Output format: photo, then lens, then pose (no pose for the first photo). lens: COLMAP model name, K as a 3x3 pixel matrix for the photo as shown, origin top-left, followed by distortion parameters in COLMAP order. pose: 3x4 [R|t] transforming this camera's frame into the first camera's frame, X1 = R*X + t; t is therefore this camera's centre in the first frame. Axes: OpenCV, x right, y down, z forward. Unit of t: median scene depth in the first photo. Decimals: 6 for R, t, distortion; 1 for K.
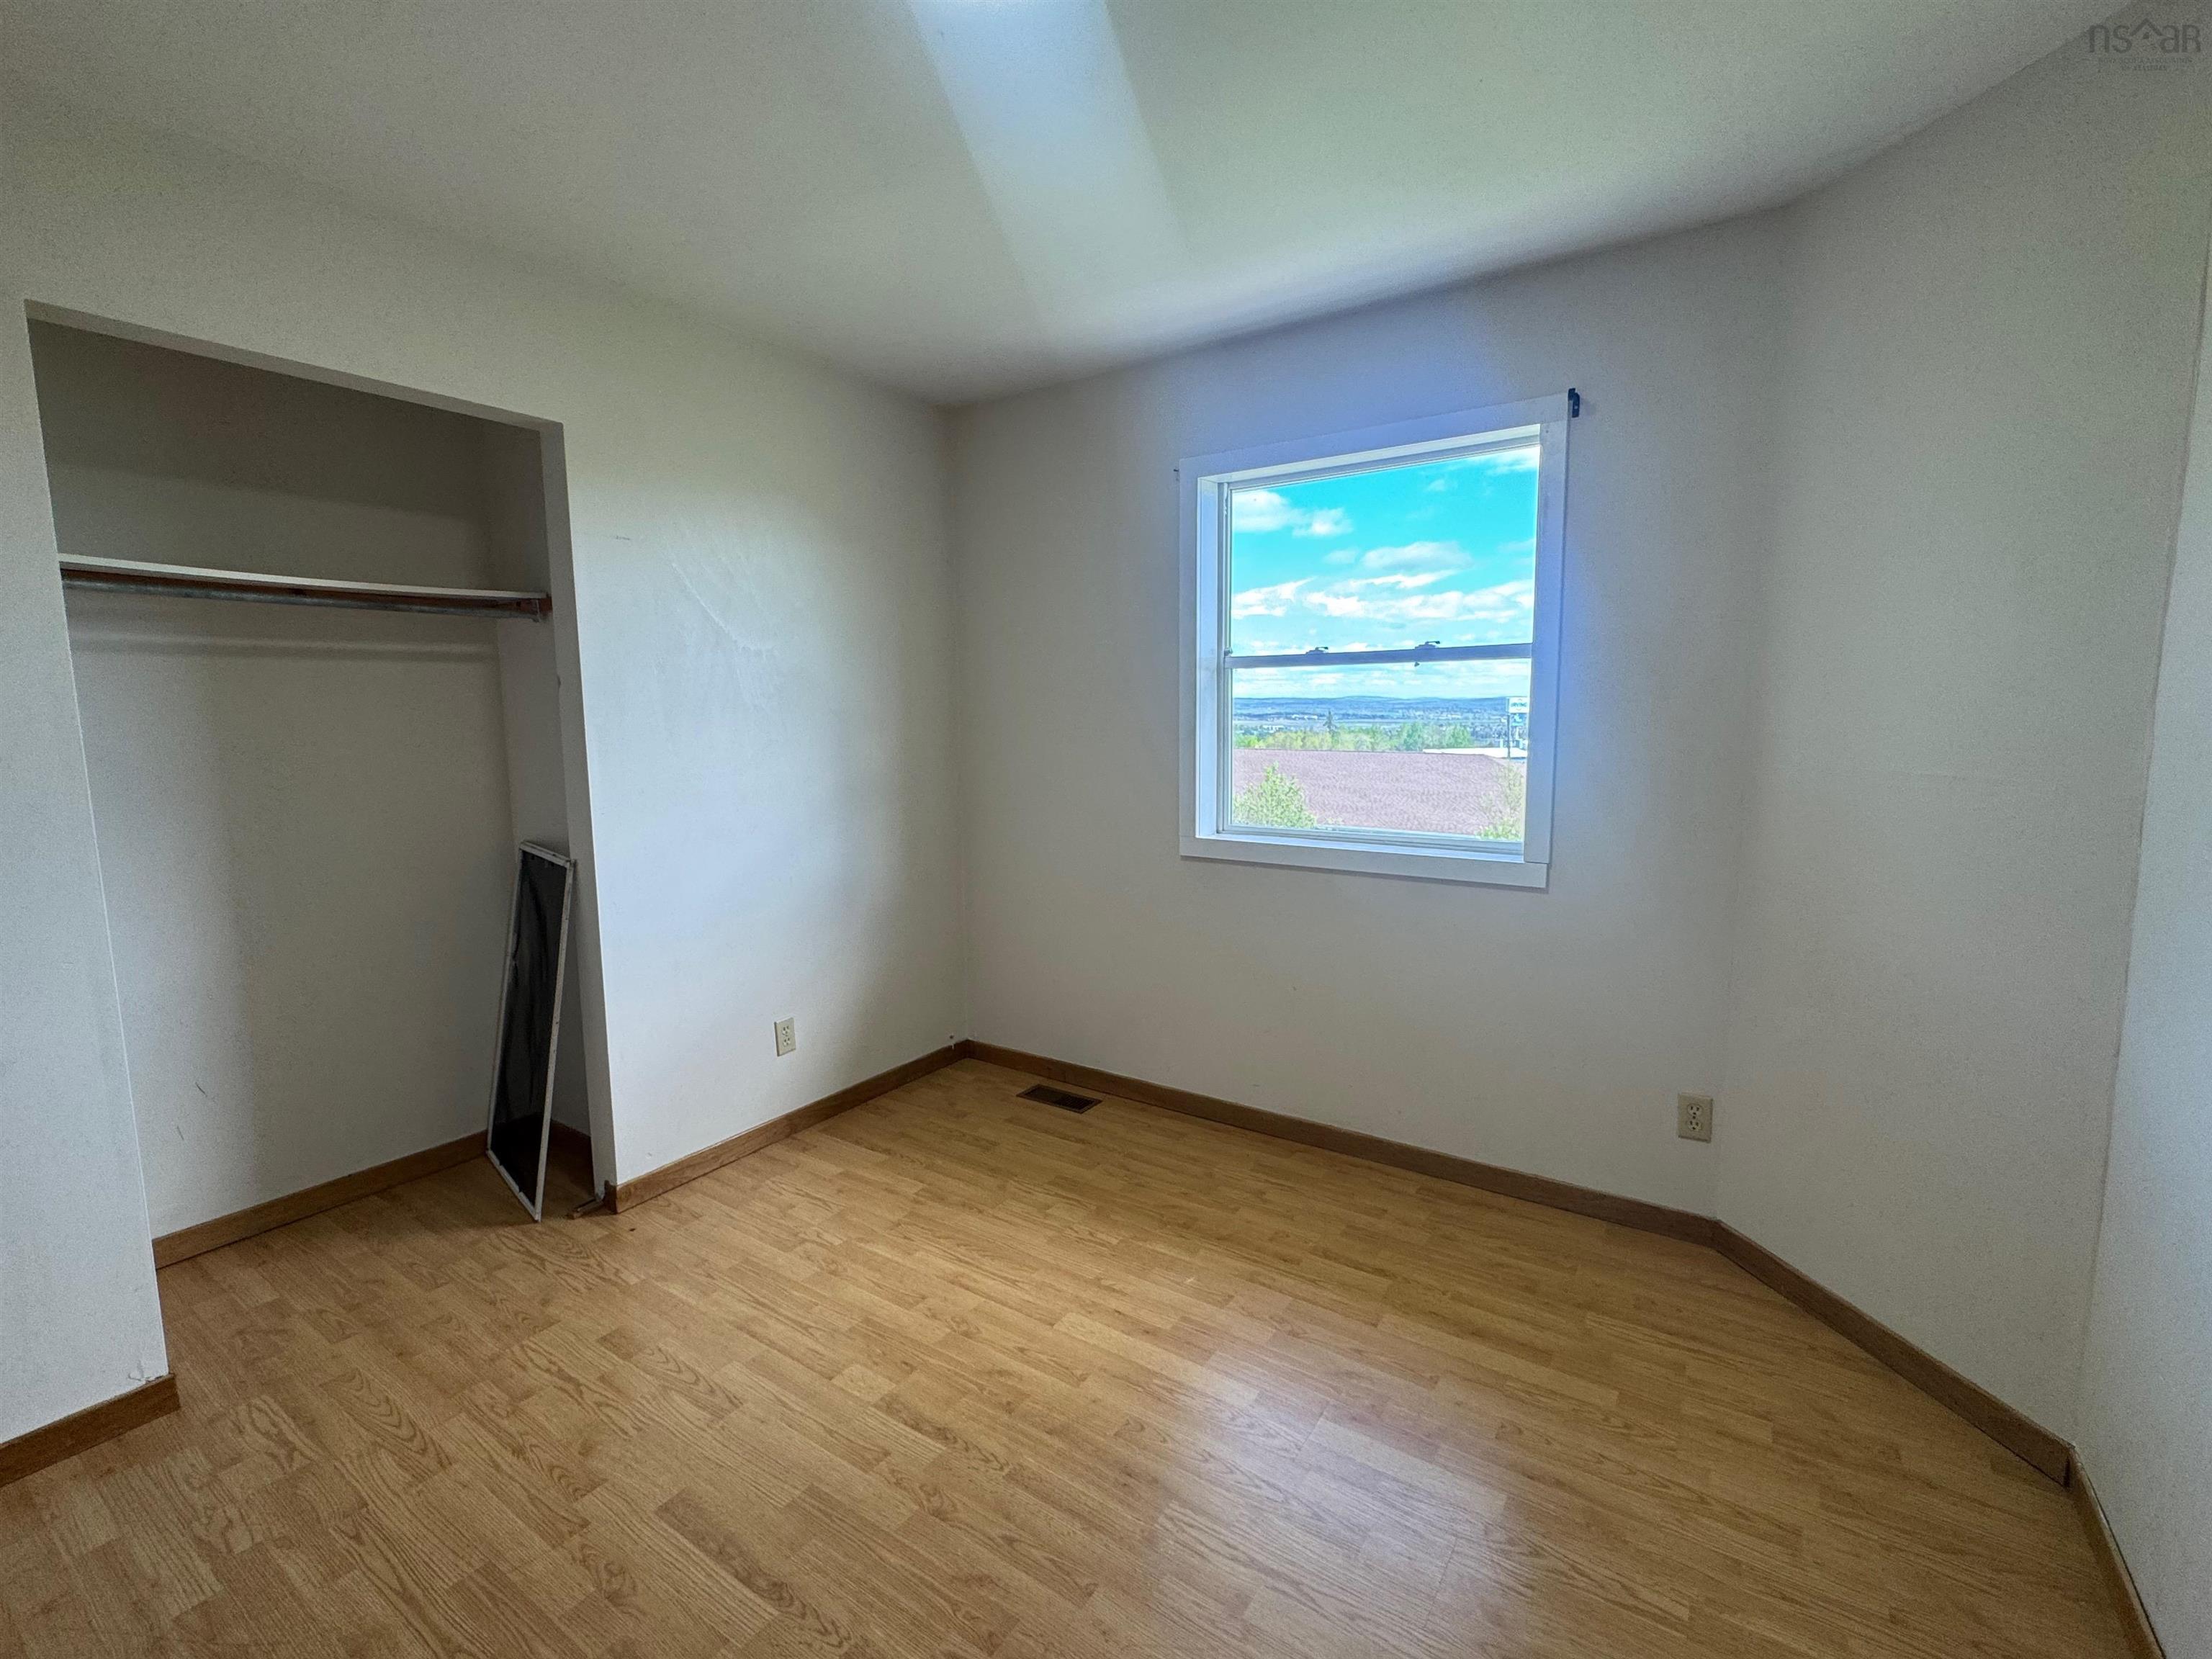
lens RADIAL K [[936.2, 0, 1092.3], [0, 936.2, 825.4], [0, 0, 1]] dist [0.000456, -0.001191]
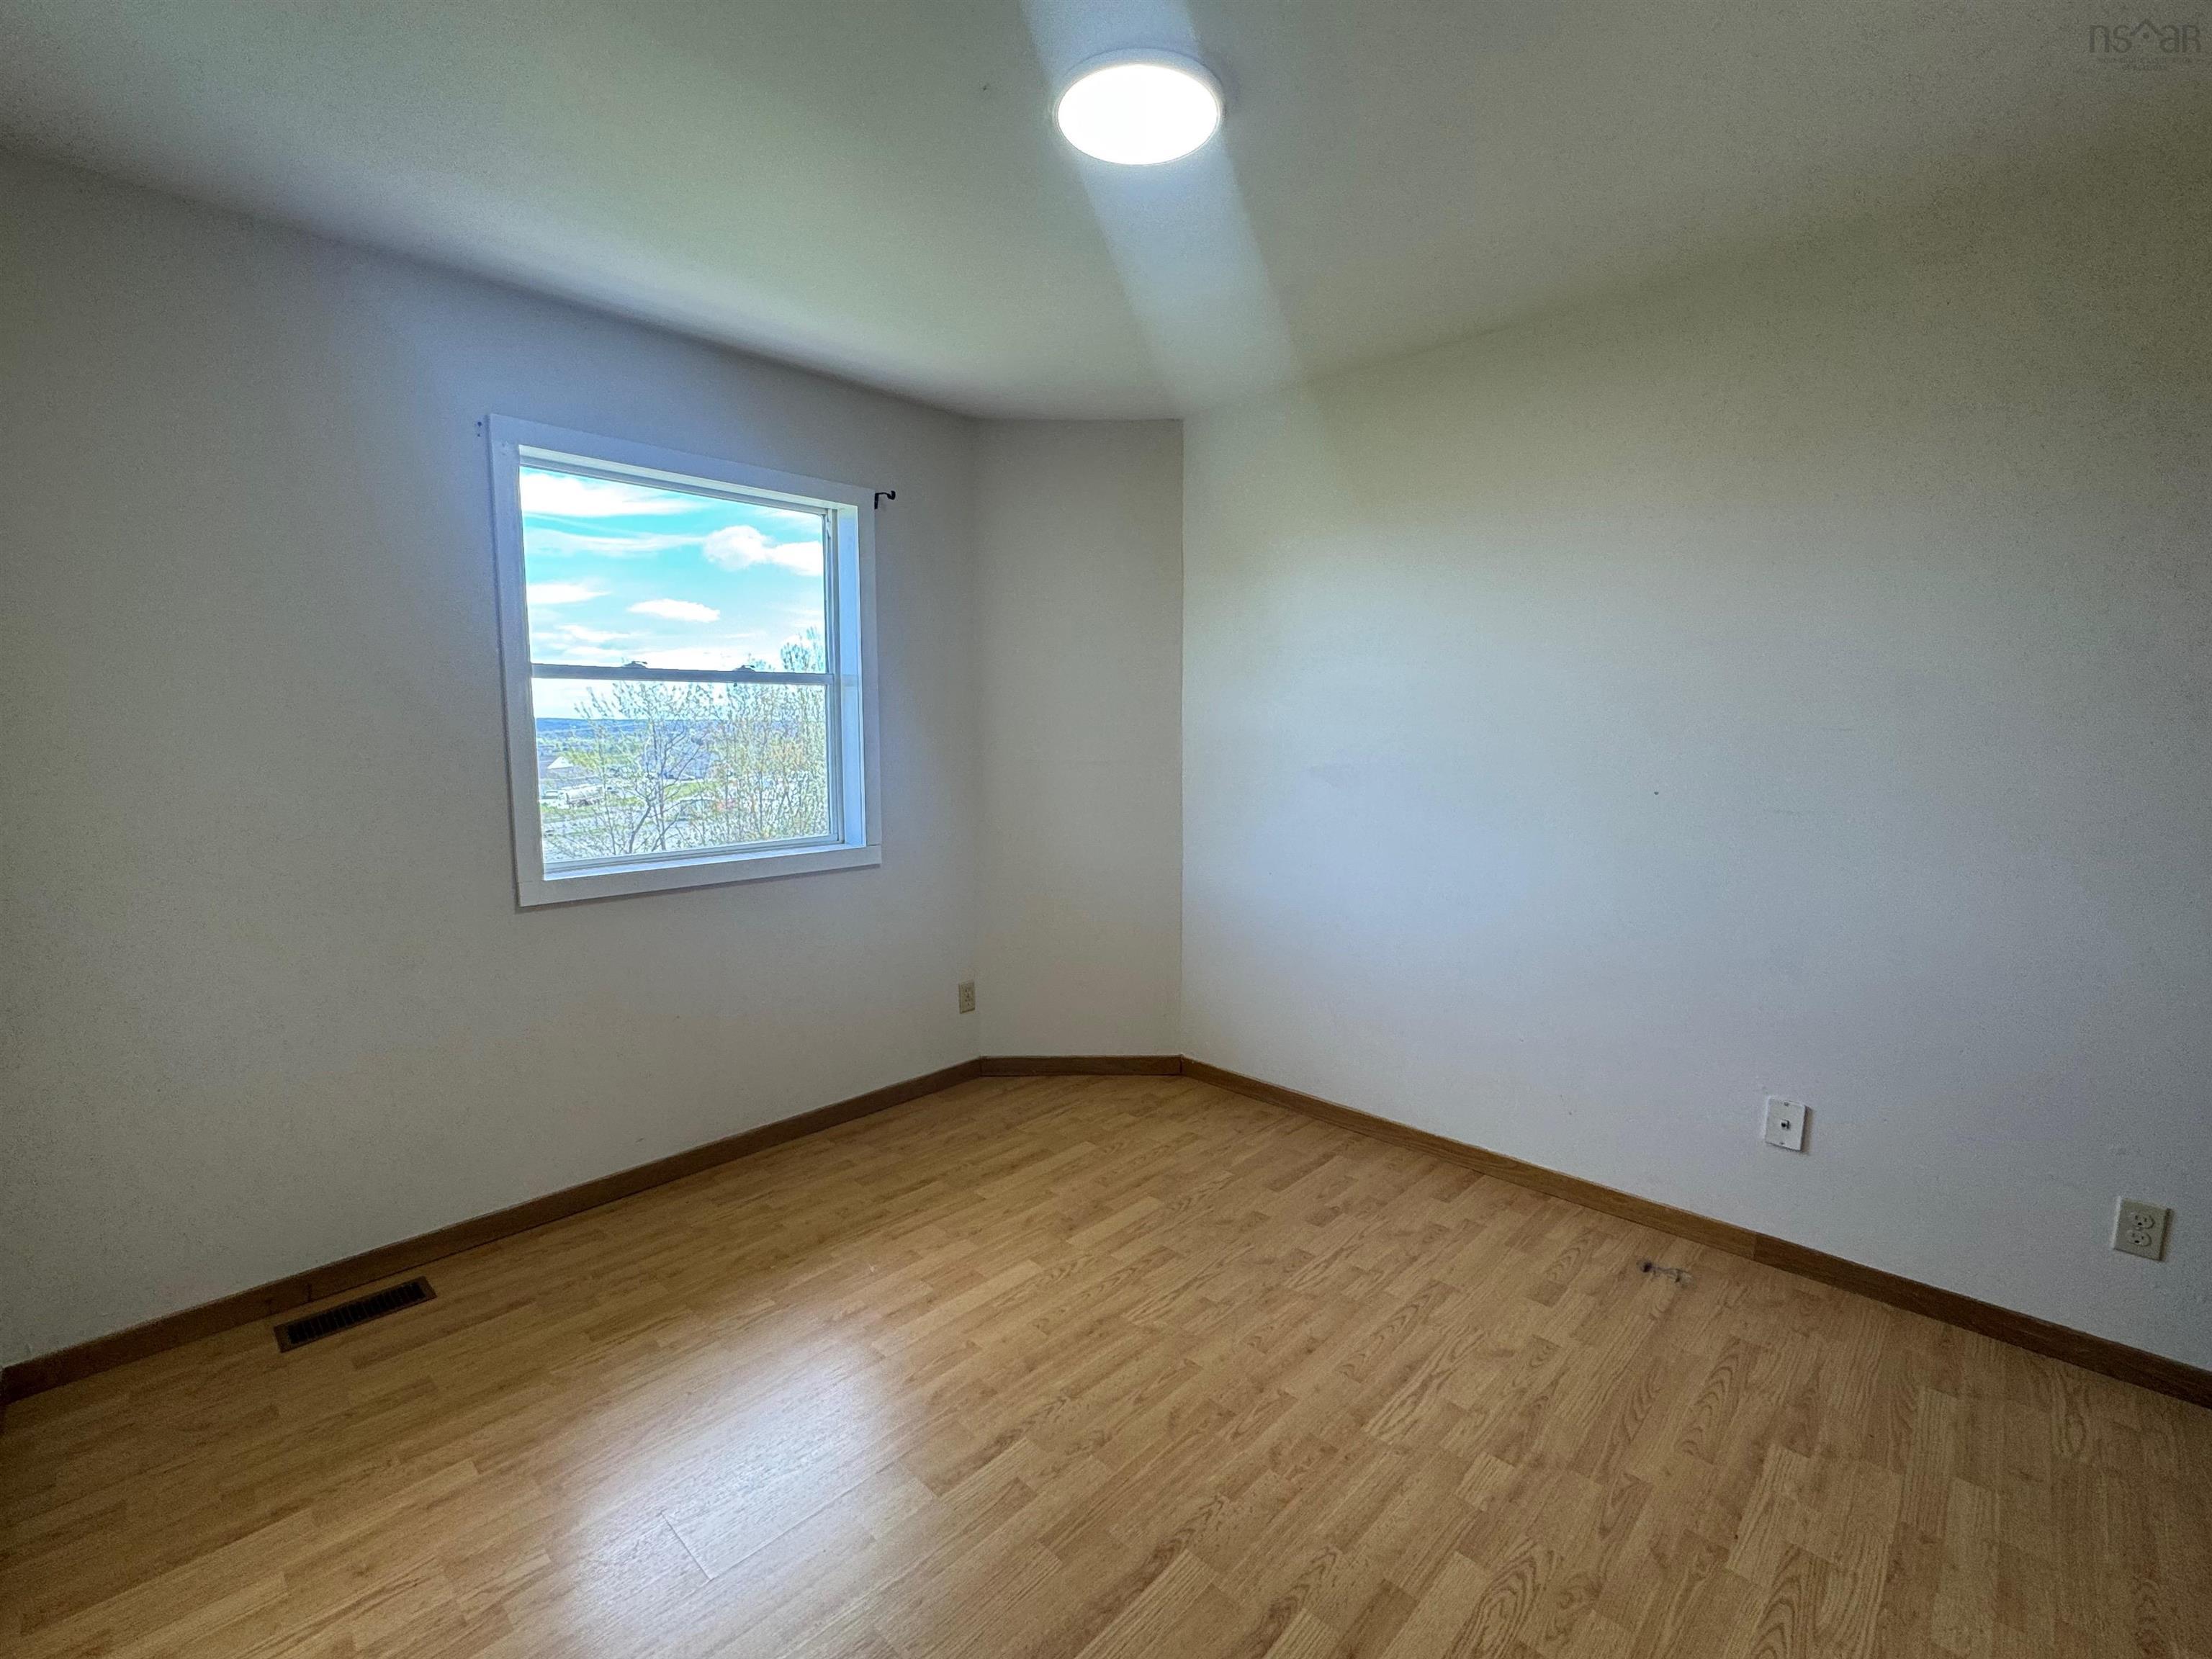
lens RADIAL K [[936.2, 0, 1107.1], [0, 936.2, 813.3], [0, 0, 1]] dist [0.000456, -0.001191]
pose [[0.191765, -0.083489, 0.977883, -0.731401], [0.116397, 0.991278, 0.061807, -0.046680], [-0.974514, 0.101971, 0.199810, 0.426088]]
